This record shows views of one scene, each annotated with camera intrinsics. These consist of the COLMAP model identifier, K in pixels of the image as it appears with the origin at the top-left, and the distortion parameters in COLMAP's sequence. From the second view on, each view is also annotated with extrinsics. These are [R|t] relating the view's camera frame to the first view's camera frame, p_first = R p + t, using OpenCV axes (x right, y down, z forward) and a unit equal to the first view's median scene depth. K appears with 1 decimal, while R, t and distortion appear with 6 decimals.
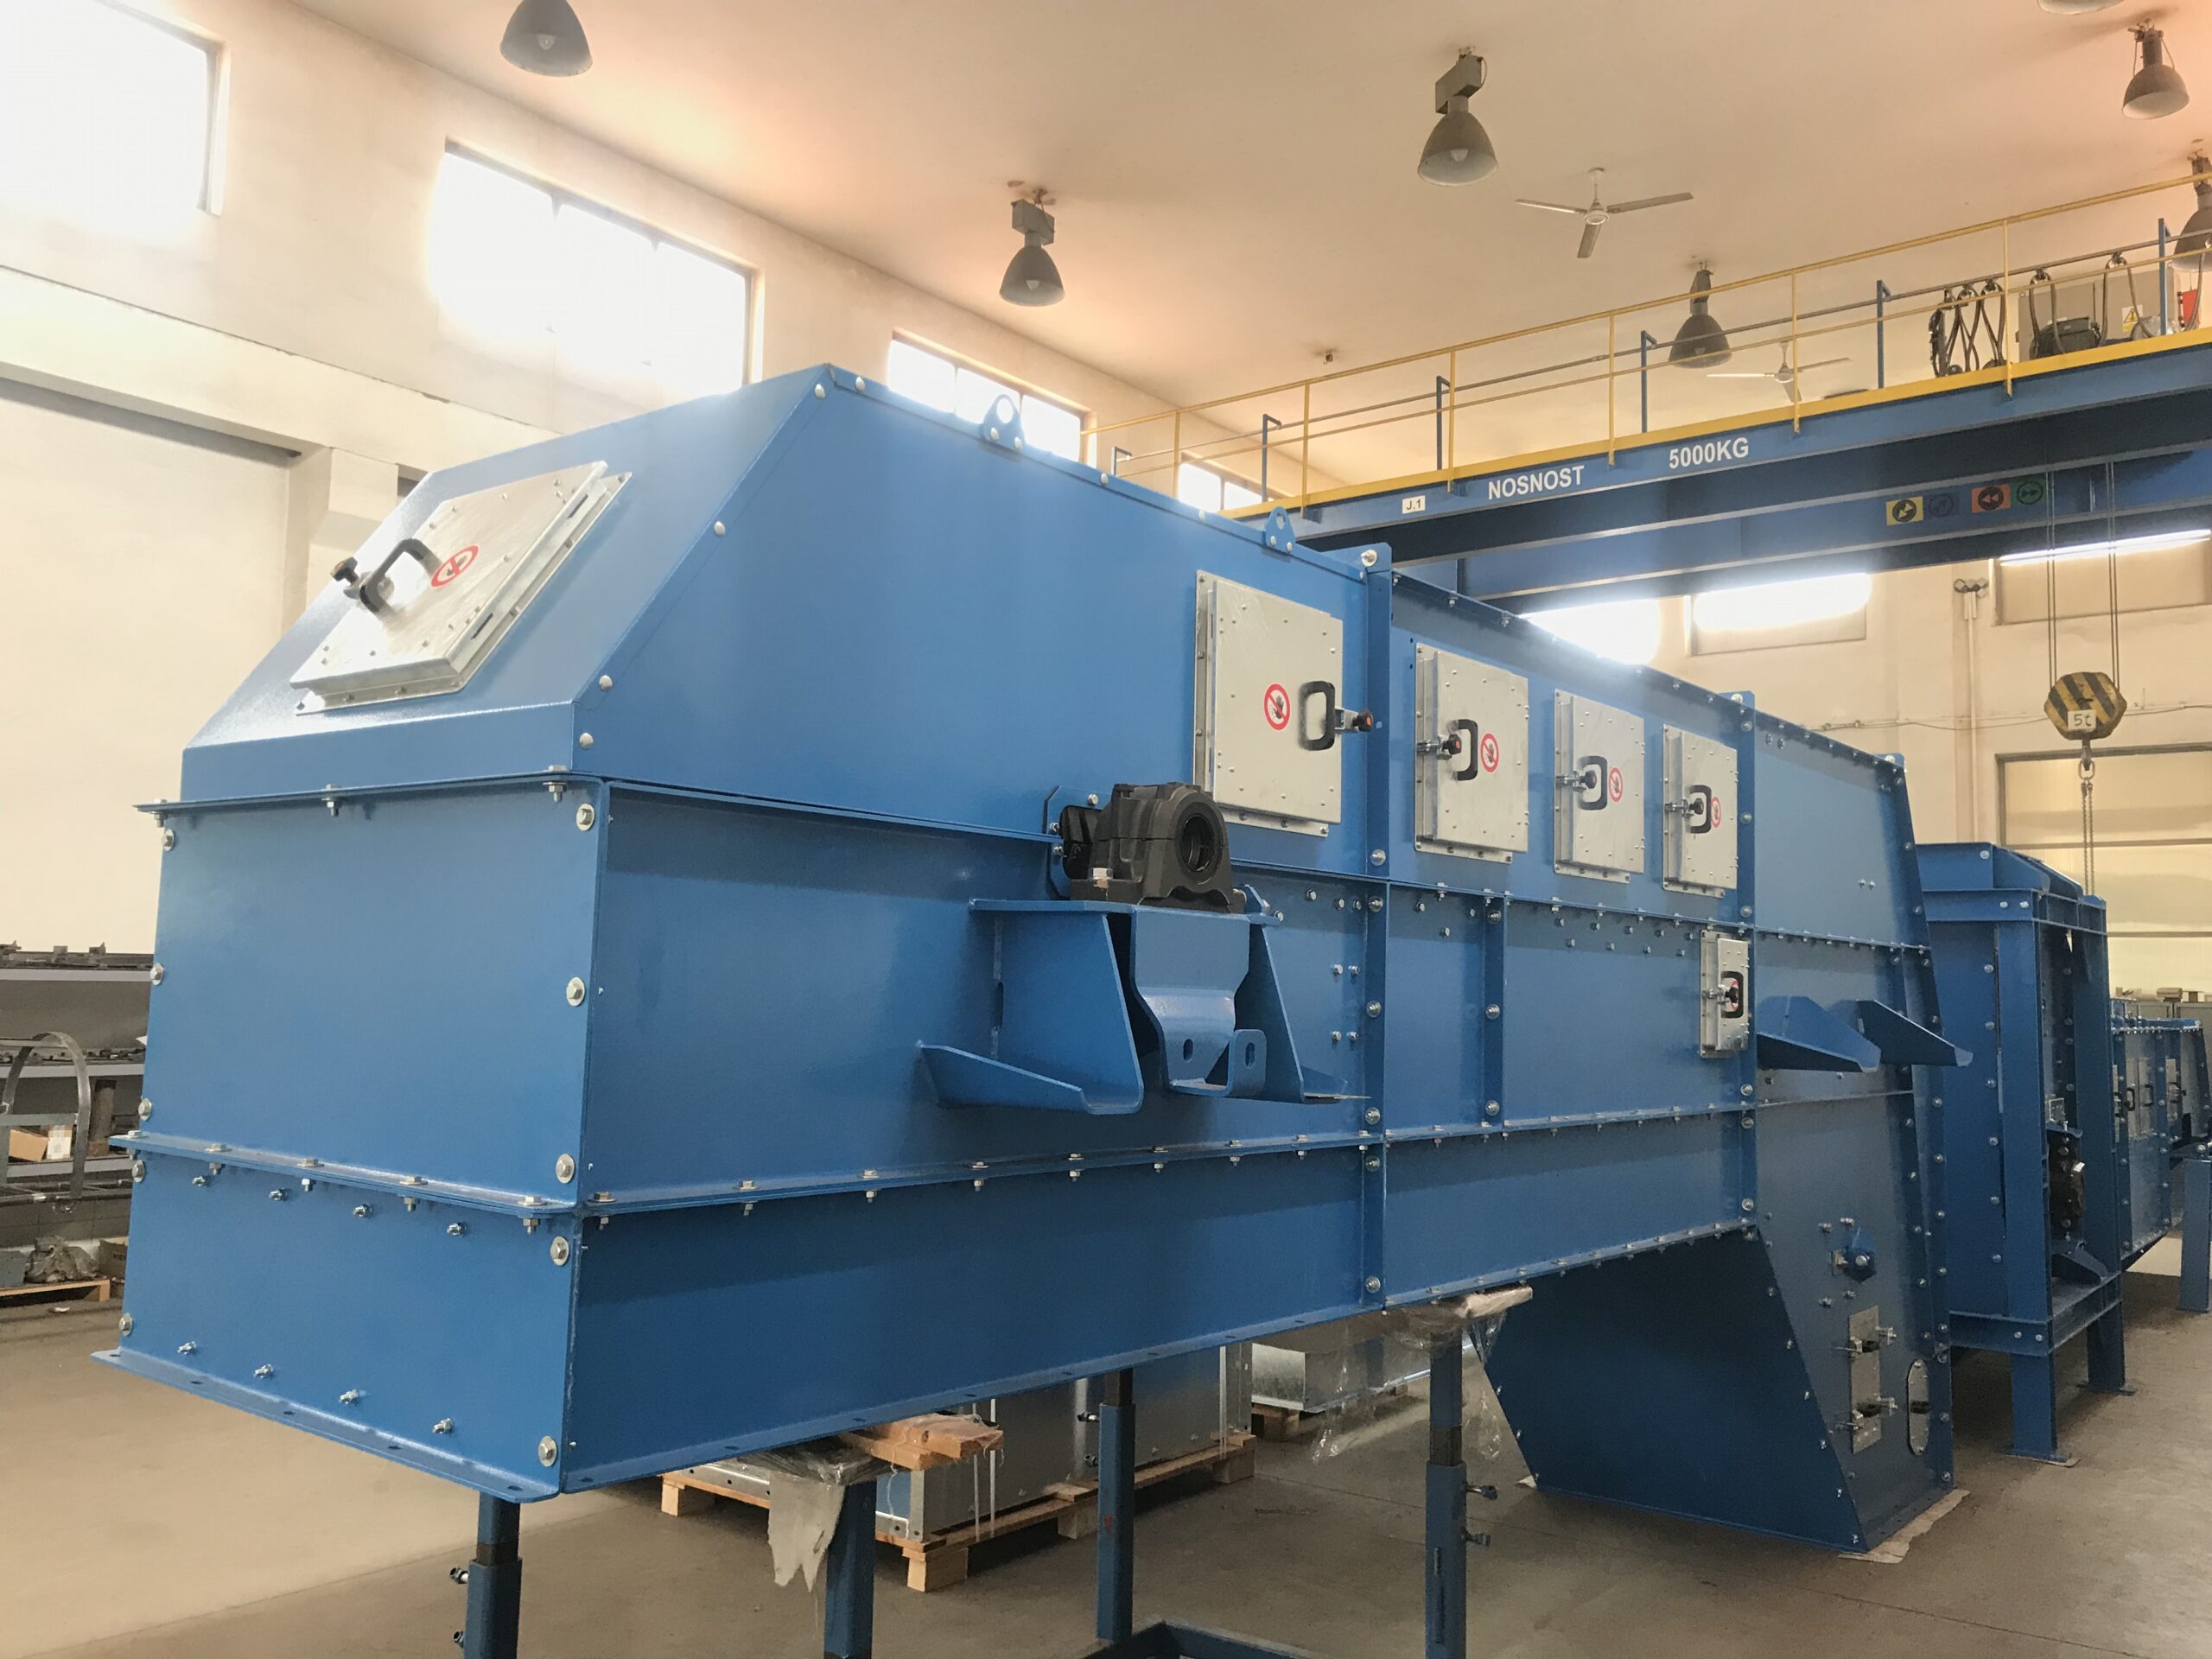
lens RADIAL K [[1833.1, 0, 1107.5], [0, 1833.1, 830.5], [0, 0, 1]] dist [0.053076, -0.027270]
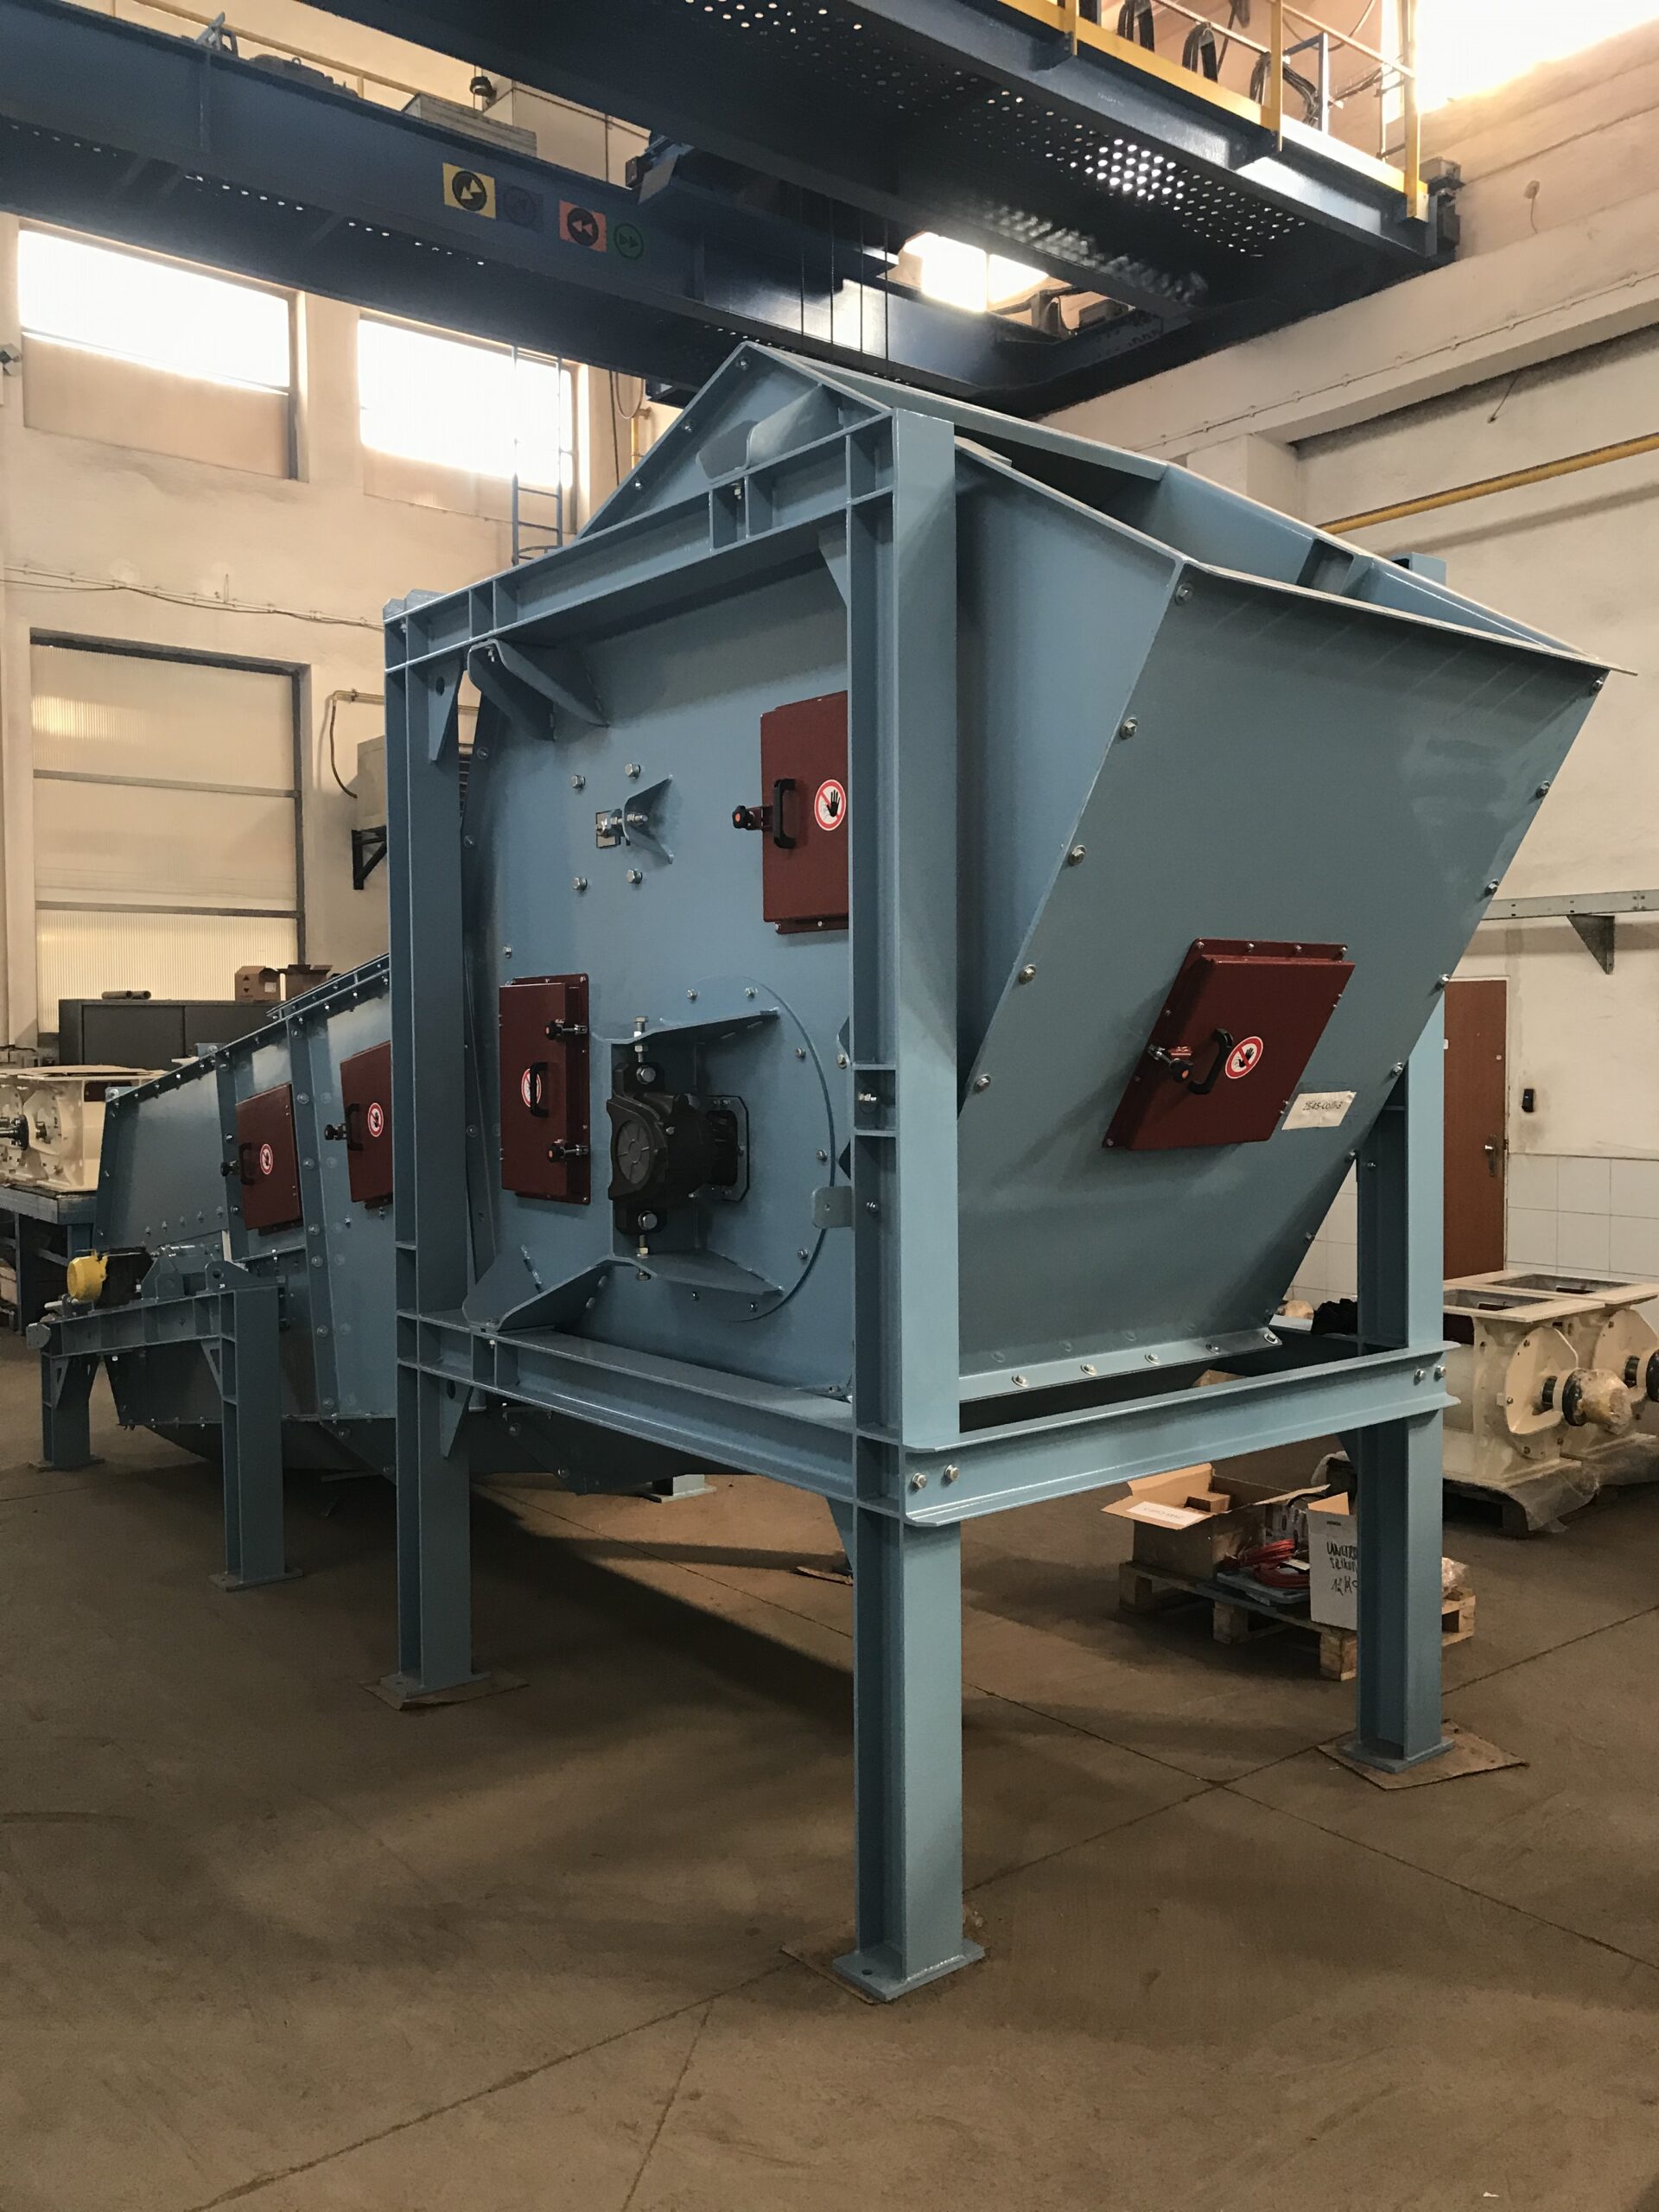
lens RADIAL K [[1833.1, 0, 832.6], [0, 1833.1, 1107.3], [0, 0, 1]] dist [0.053076, -0.027270]
pose [[0.219725, -0.068429, 0.973159, -0.155366], [-0.083943, 0.992511, 0.088743, 0.061178], [-0.971944, -0.101189, 0.212335, 0.726412]]
